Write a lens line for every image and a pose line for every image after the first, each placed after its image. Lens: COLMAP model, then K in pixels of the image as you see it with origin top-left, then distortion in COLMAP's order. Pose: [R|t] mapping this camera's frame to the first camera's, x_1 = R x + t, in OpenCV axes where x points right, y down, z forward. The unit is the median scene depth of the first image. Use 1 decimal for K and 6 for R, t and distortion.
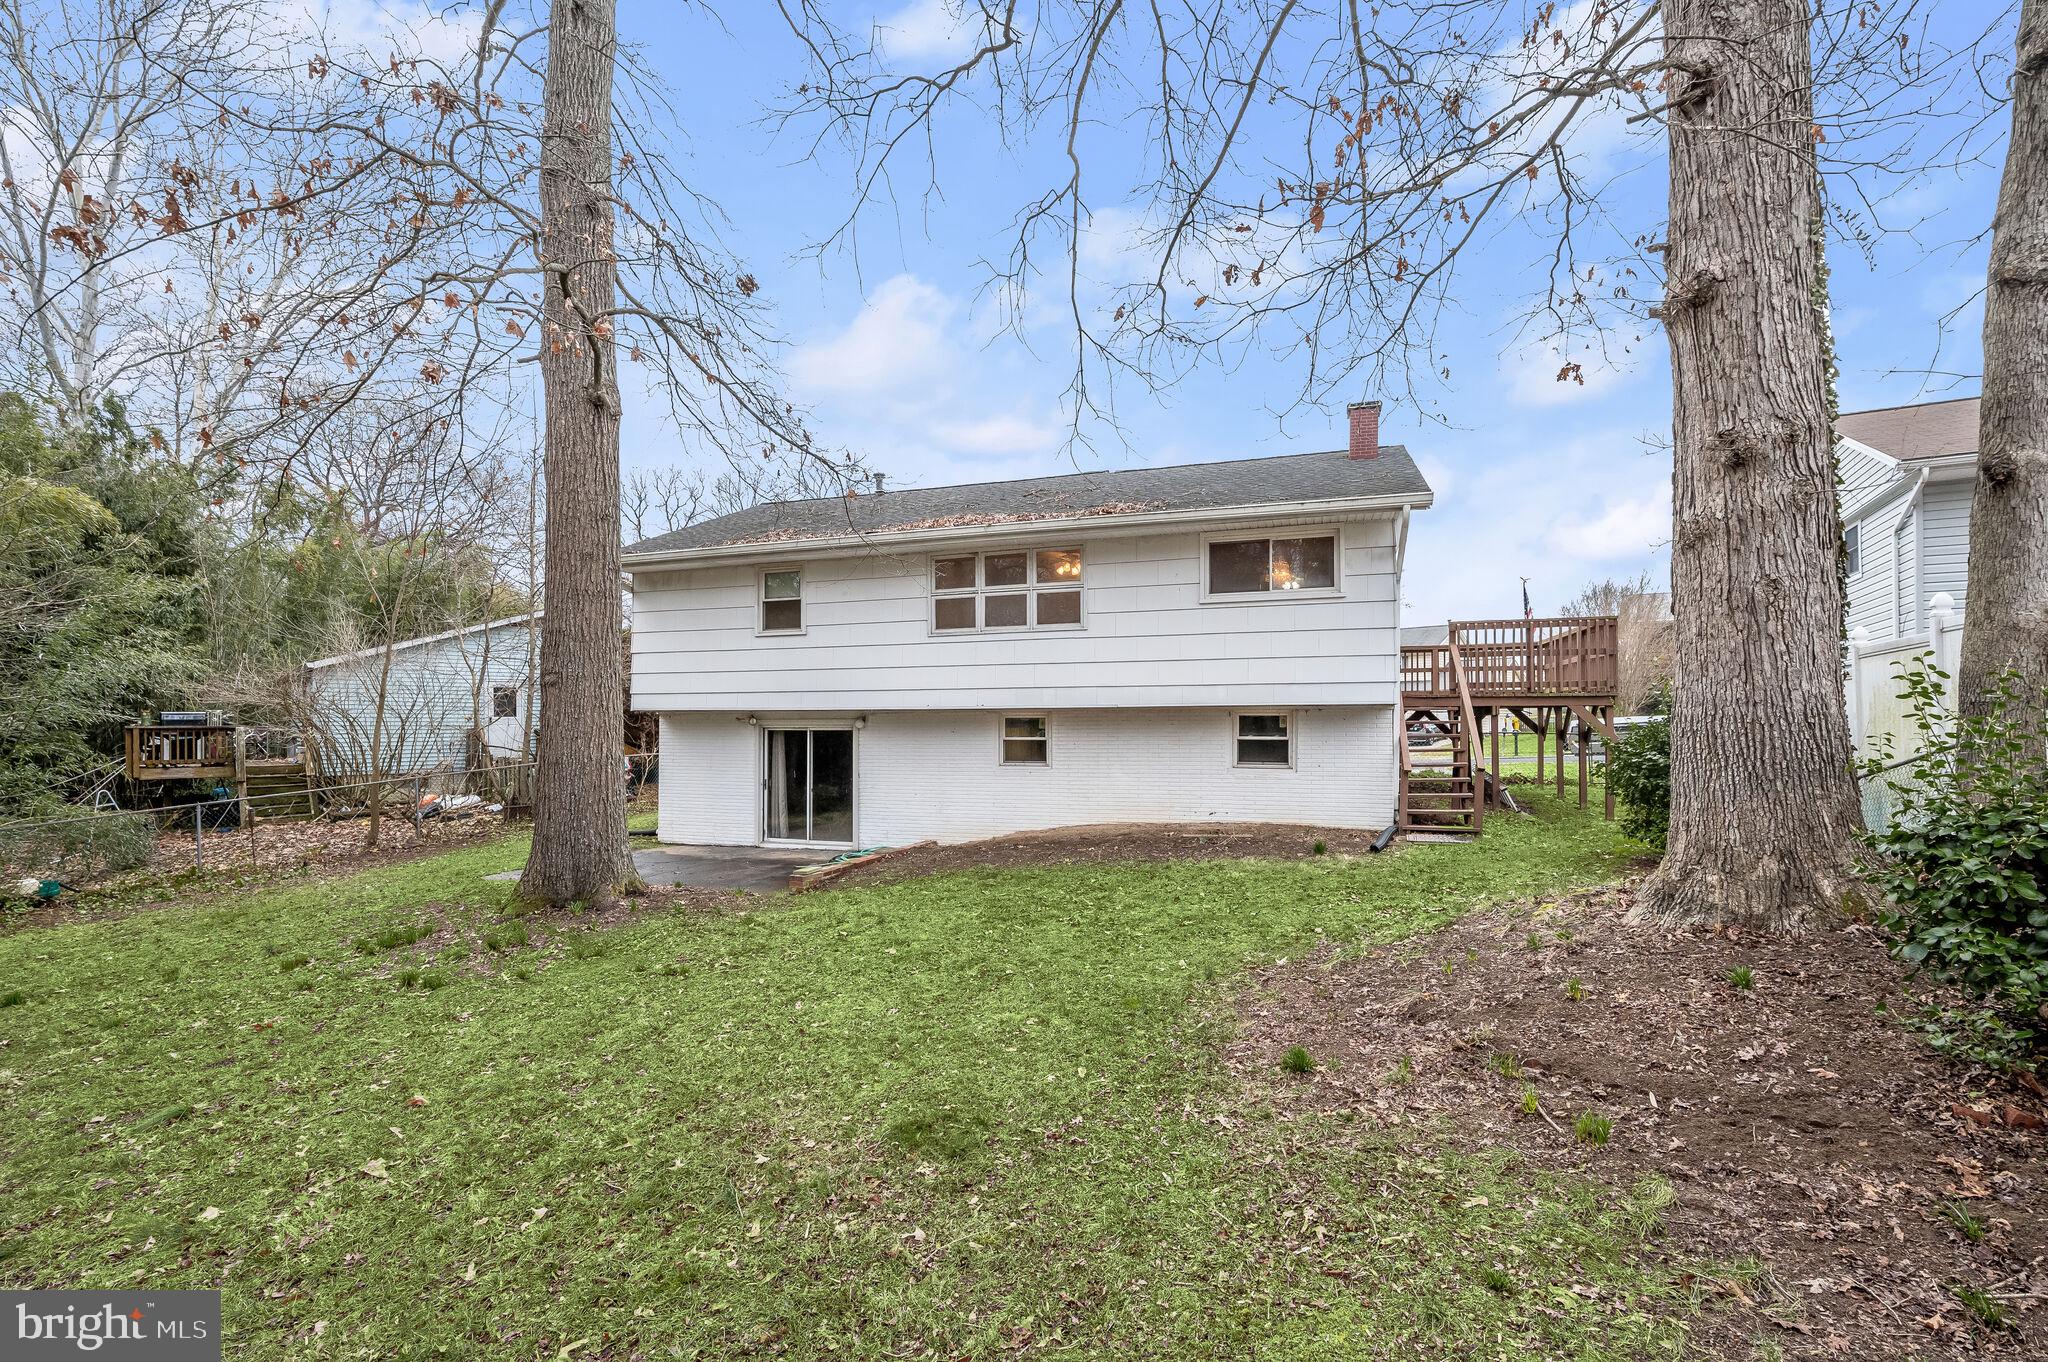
lens RADIAL K [[900.7, 0, 1029.6], [0, 900.7, 721.0], [0, 0, 1]] dist [-0.000202, 0.000665]
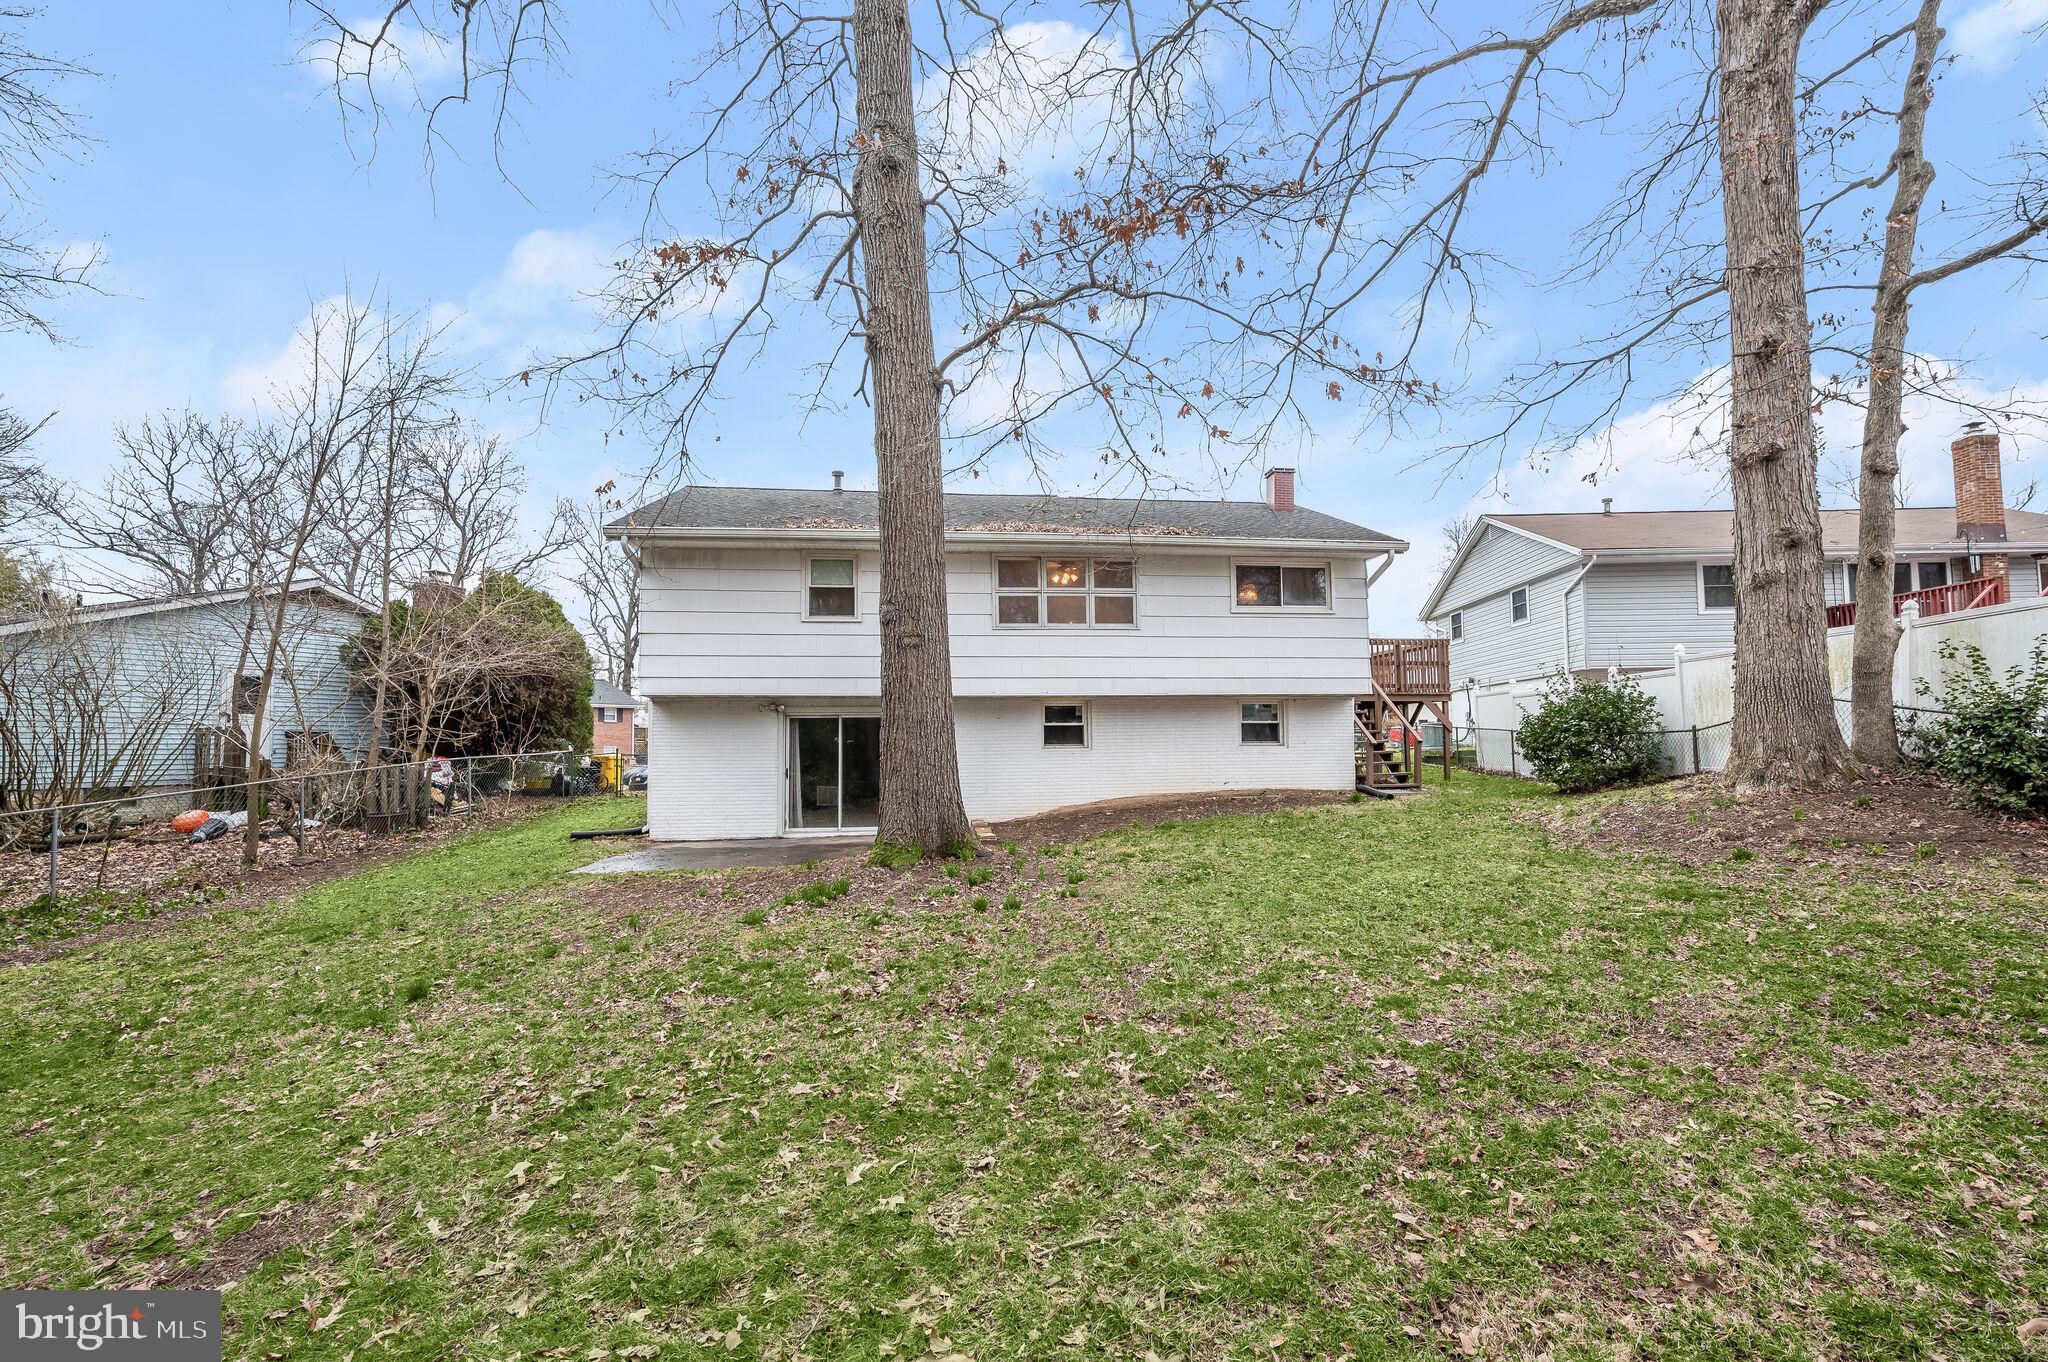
lens RADIAL K [[911.5, 0, 1024.6], [0, 911.5, 704.5], [0, 0, 1]] dist [-0.001556, -0.000075]
pose [[0.901809, 0.015138, 0.431870, -0.747873], [0.005341, 0.998919, -0.046168, 0.065592], [-0.432102, 0.043942, 0.900754, -0.011539]]
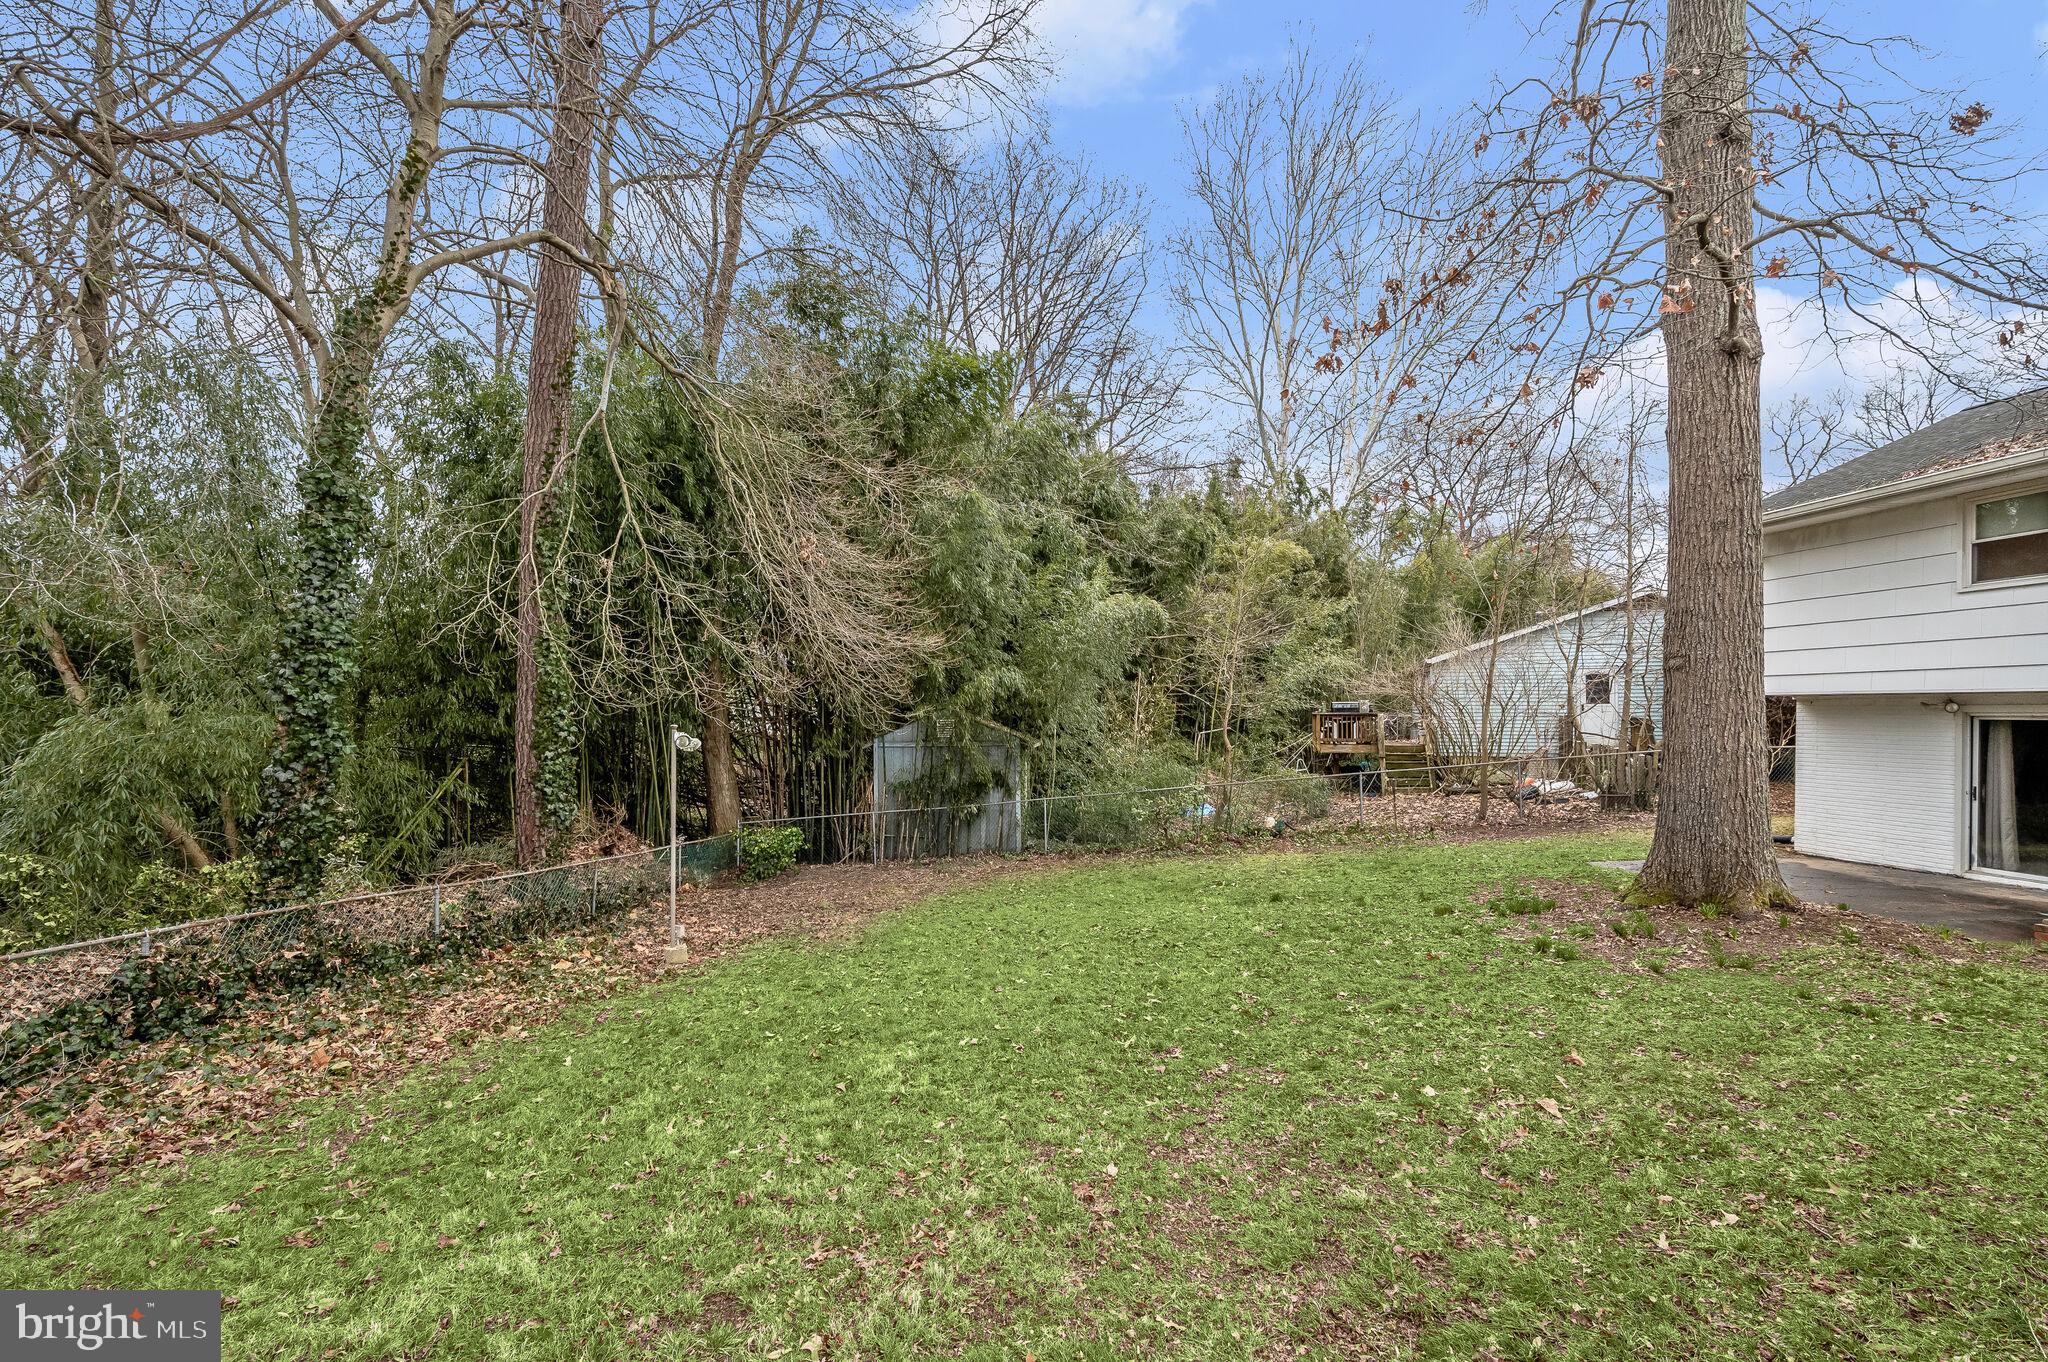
lens RADIAL K [[900.7, 0, 1029.6], [0, 900.7, 721.0], [0, 0, 1]] dist [-0.000202, 0.000665]
pose [[0.473330, 0.010291, -0.880825, -0.019087], [0.001919, 0.999917, 0.012714, 0.000767], [0.880883, -0.007708, 0.473271, -0.036902]]
